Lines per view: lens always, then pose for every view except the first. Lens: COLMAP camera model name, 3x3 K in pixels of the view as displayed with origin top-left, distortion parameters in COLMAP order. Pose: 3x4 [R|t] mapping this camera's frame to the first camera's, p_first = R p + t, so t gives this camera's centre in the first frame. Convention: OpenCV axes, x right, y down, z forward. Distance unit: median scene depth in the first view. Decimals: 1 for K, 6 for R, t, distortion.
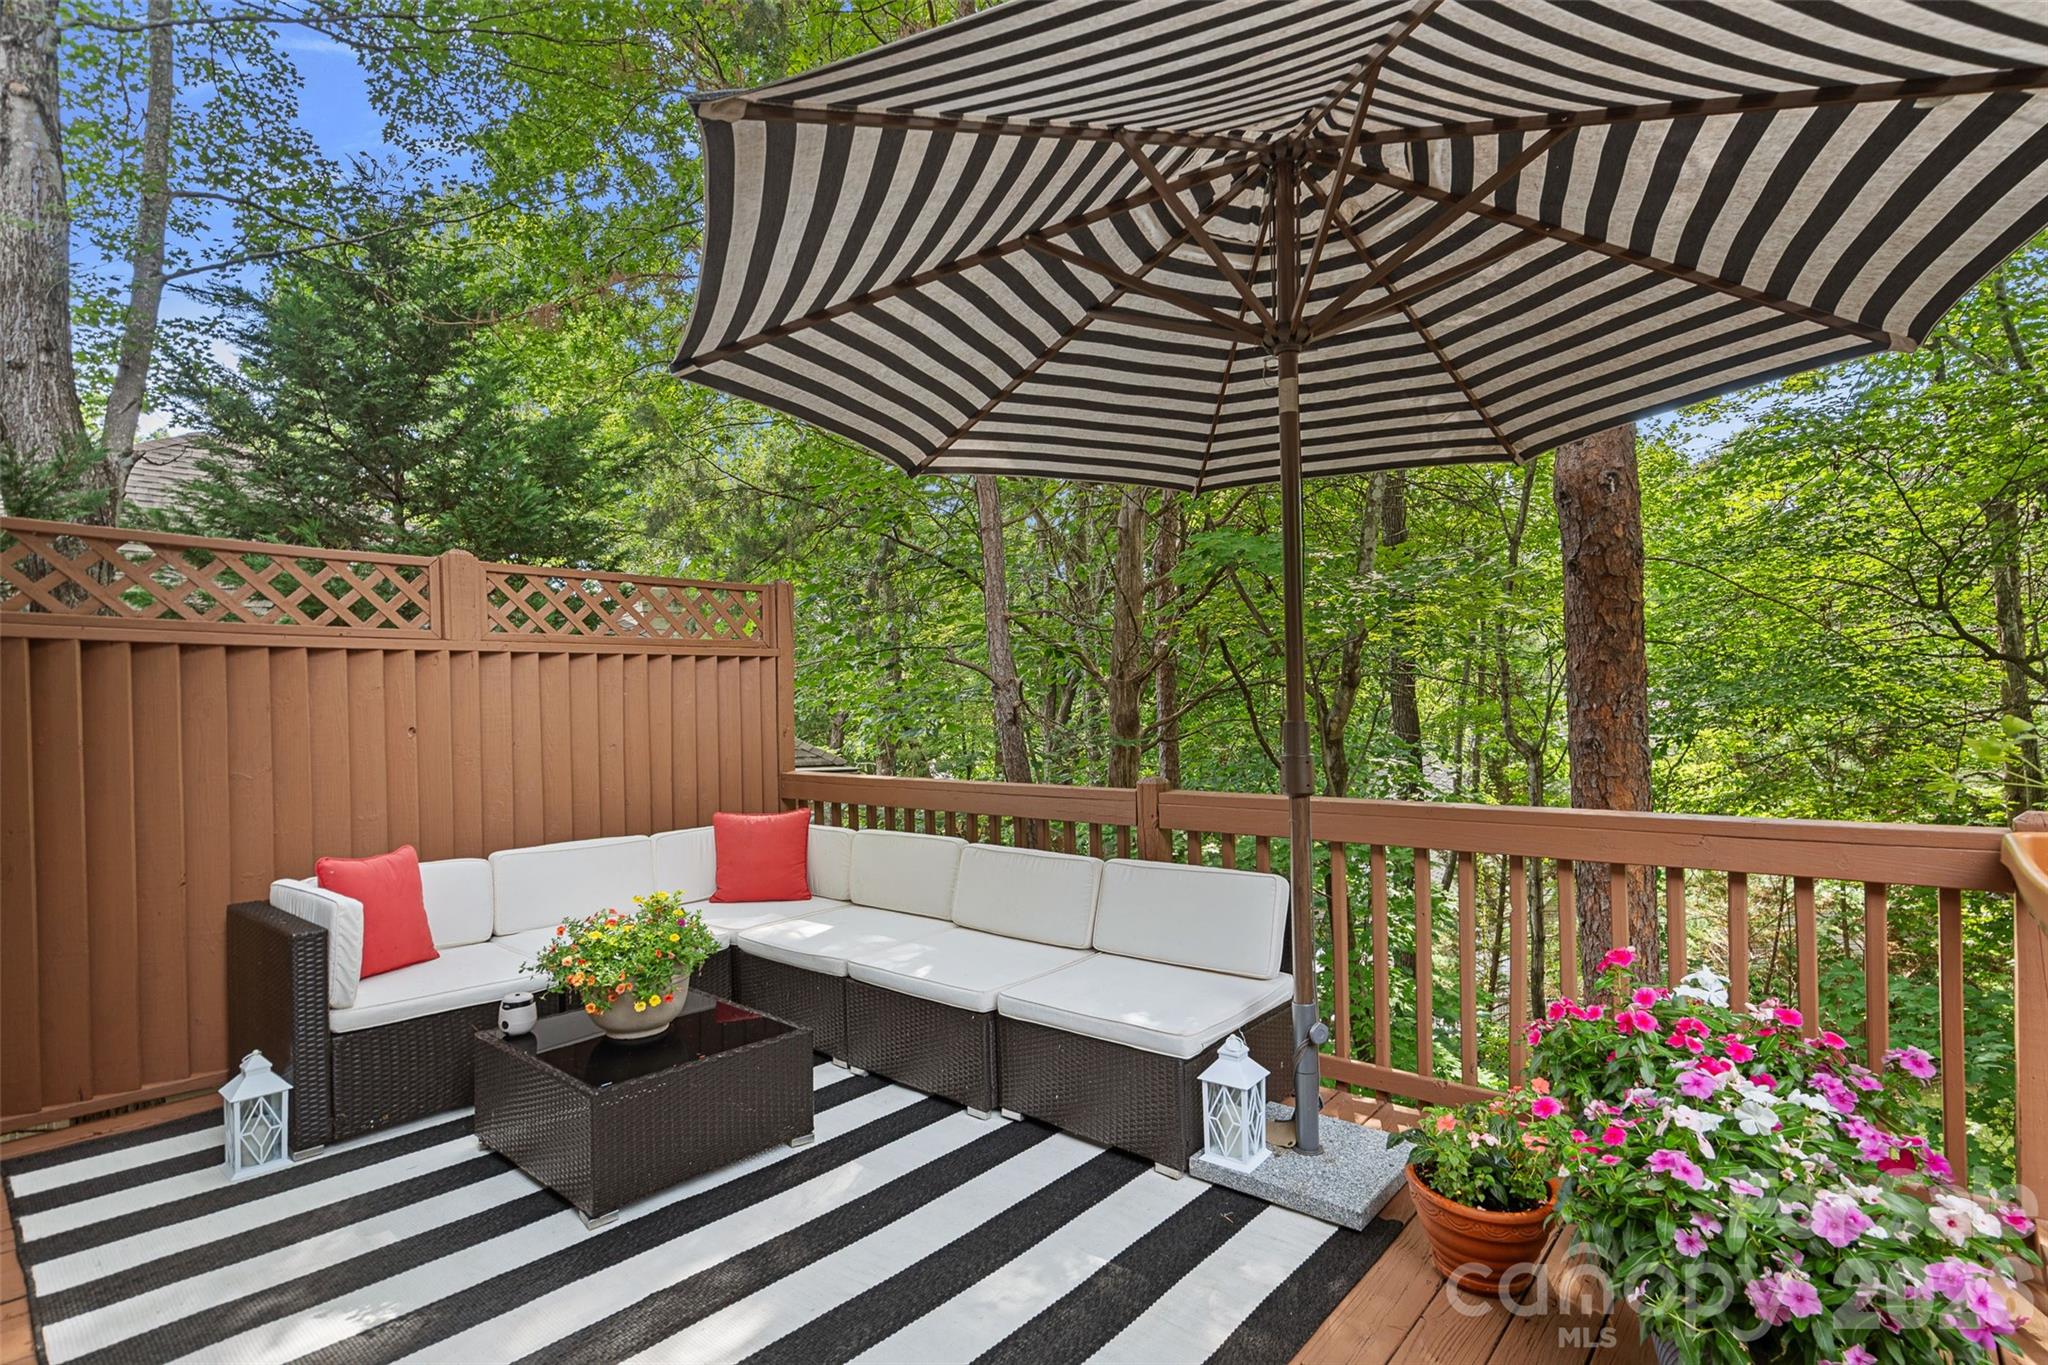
lens RADIAL K [[985.2, 0, 1027.8], [0, 985.2, 714.6], [0, 0, 1]] dist [0.000544, -0.000031]
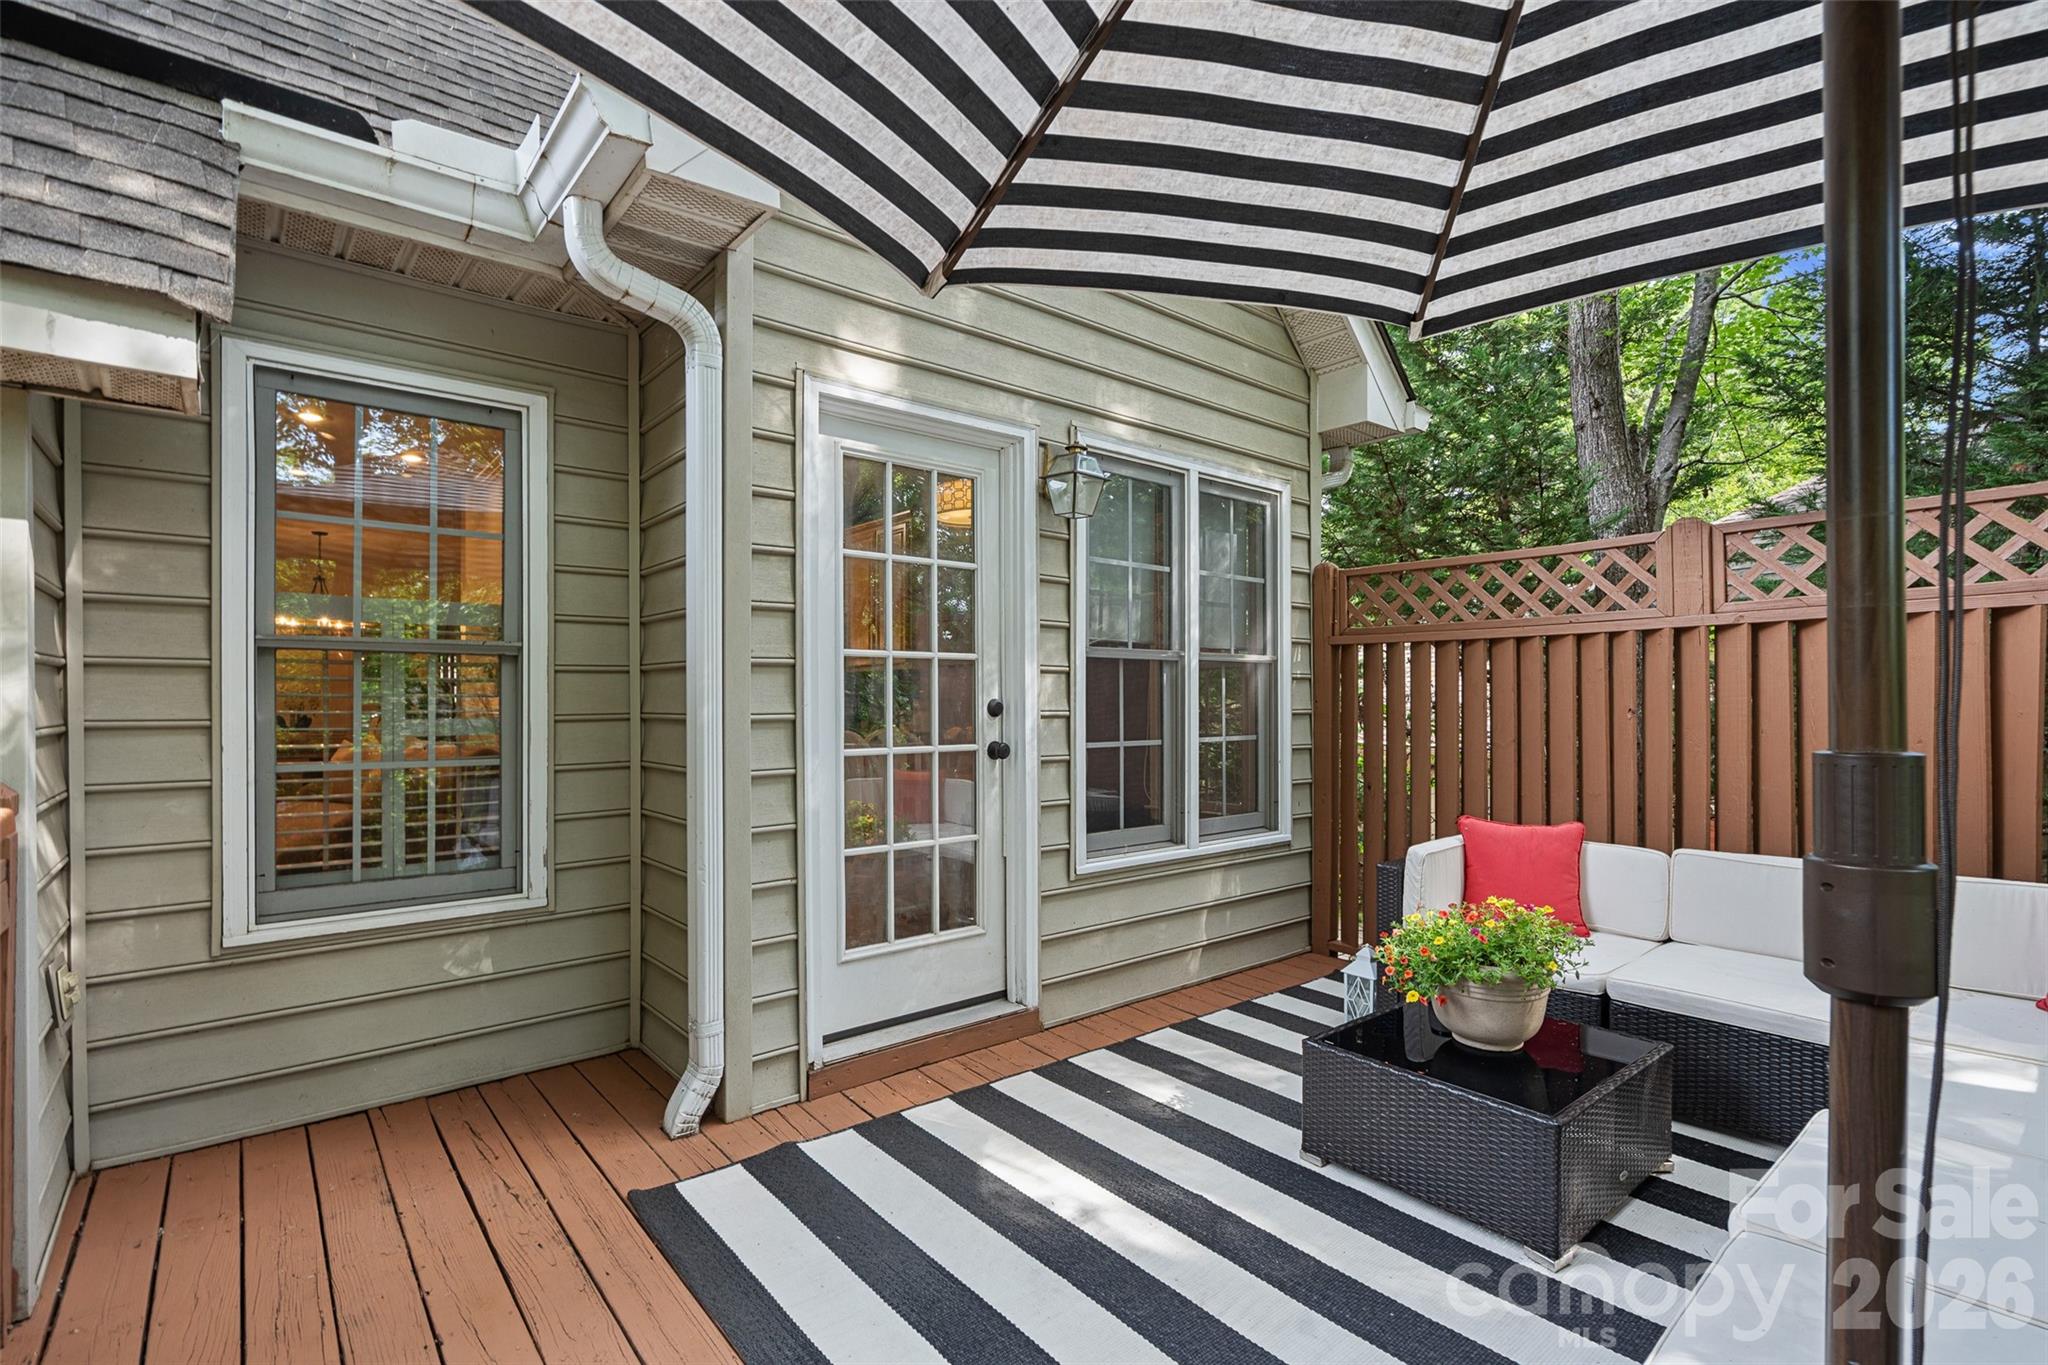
lens RADIAL K [[927.5, 0, 1018.1], [0, 927.5, 707.3], [0, 0, 1]] dist [0.001082, 0.000112]
pose [[-0.150331, 0.027878, -0.988243, 0.426276], [0.005666, 0.999610, 0.027337, -0.017969], [0.988619, -0.001490, -0.150431, 0.553993]]
